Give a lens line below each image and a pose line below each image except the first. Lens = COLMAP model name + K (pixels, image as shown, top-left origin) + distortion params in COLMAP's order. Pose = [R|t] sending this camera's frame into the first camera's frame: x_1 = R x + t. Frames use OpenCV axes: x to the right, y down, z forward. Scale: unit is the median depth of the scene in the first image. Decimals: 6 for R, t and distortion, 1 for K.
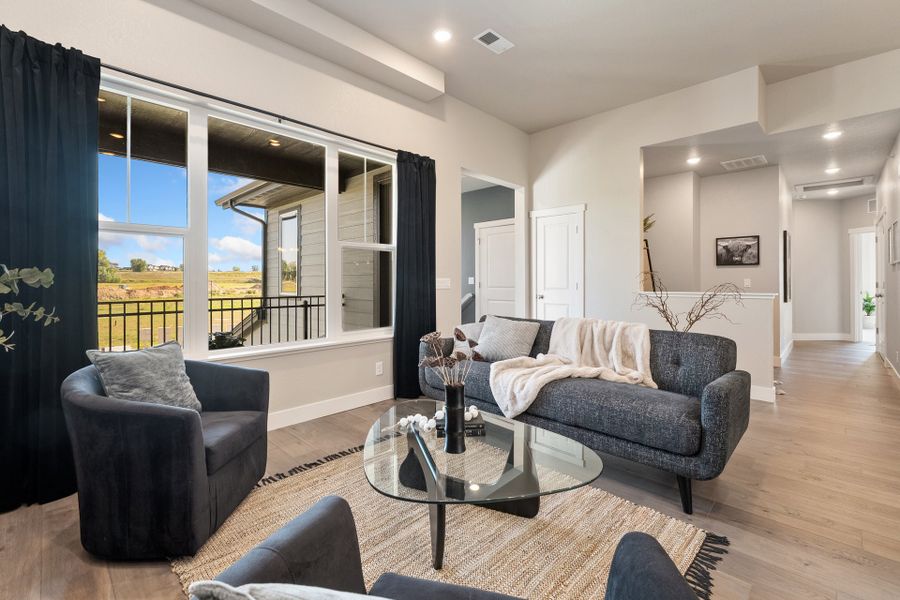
lens RADIAL K [[390.5, 0, 448.5], [0, 390.5, 278.8], [0, 0, 1]] dist [-0.002162, -0.000465]
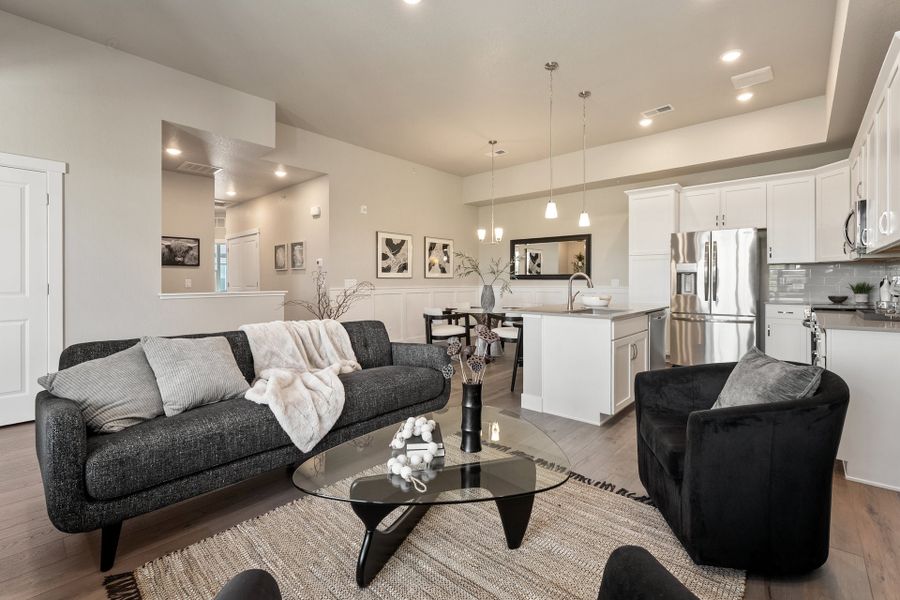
lens RADIAL K [[390.5, 0, 454.4], [0, 390.5, 285.2], [0, 0, 1]] dist [-0.002162, -0.000465]
pose [[-0.050830, -0.007930, 0.998676, -0.303205], [-0.004399, 0.999961, 0.007716, 0.004735], [-0.998698, -0.004001, -0.050862, 0.345570]]
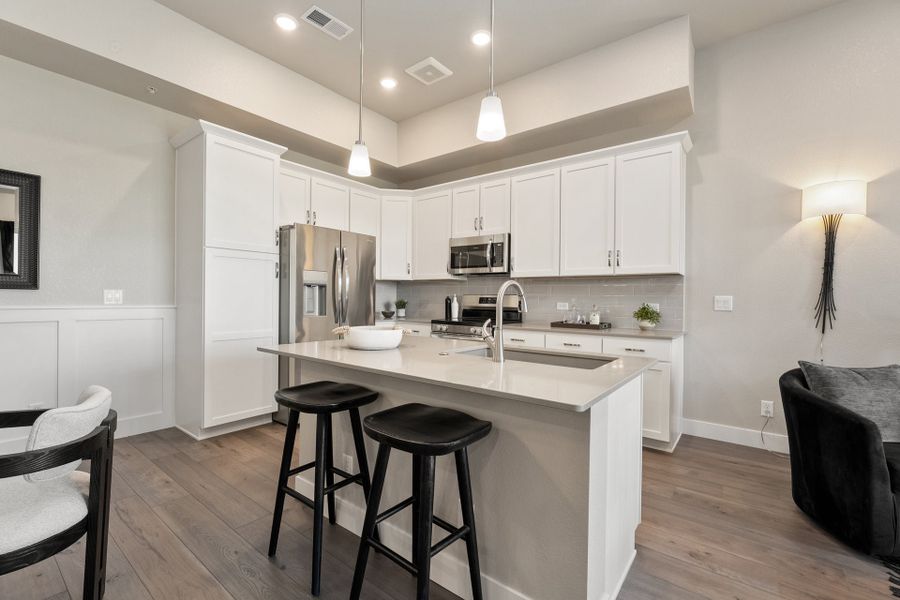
lens RADIAL K [[390.5, 0, 448.2], [0, 390.5, 298.2], [0, 0, 1]] dist [-0.002162, -0.000465]
pose [[-0.993284, -0.011636, -0.115114, 0.434480], [-0.011365, 0.999931, -0.003011, 0.001741], [0.115141, -0.001683, -0.993348, 0.405883]]
